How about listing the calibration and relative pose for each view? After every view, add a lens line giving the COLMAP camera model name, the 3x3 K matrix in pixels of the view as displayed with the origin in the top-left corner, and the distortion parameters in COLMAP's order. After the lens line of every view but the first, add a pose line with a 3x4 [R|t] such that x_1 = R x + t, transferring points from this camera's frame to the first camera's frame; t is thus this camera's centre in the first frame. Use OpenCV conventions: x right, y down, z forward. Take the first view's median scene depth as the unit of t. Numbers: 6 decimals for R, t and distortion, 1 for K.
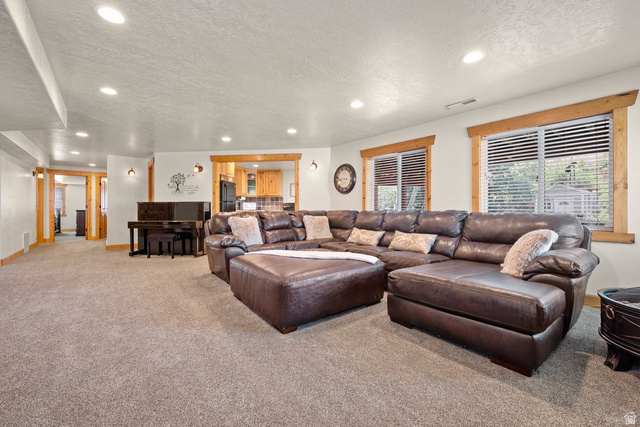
lens RADIAL K [[257.4, 0, 319.5], [0, 257.4, 210.5], [0, 0, 1]] dist [-0.004196, -0.000120]
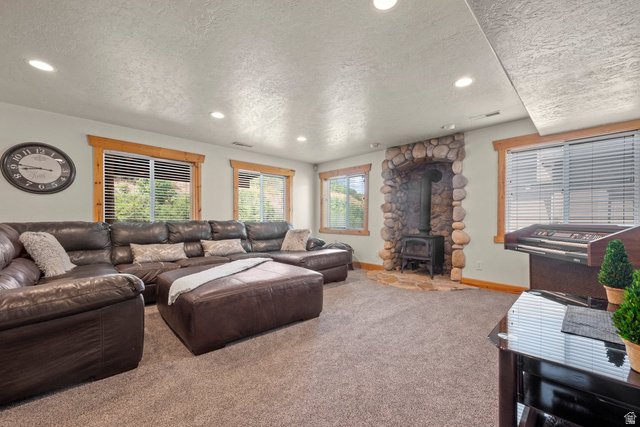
lens RADIAL K [[257.4, 0, 322.3], [0, 257.4, 215.9], [0, 0, 1]] dist [-0.004196, -0.000120]
pose [[-0.070308, 0.006660, 0.997503, -0.571577], [0.004824, 0.999968, -0.006337, -0.007748], [-0.997514, 0.004366, -0.070338, 0.423557]]
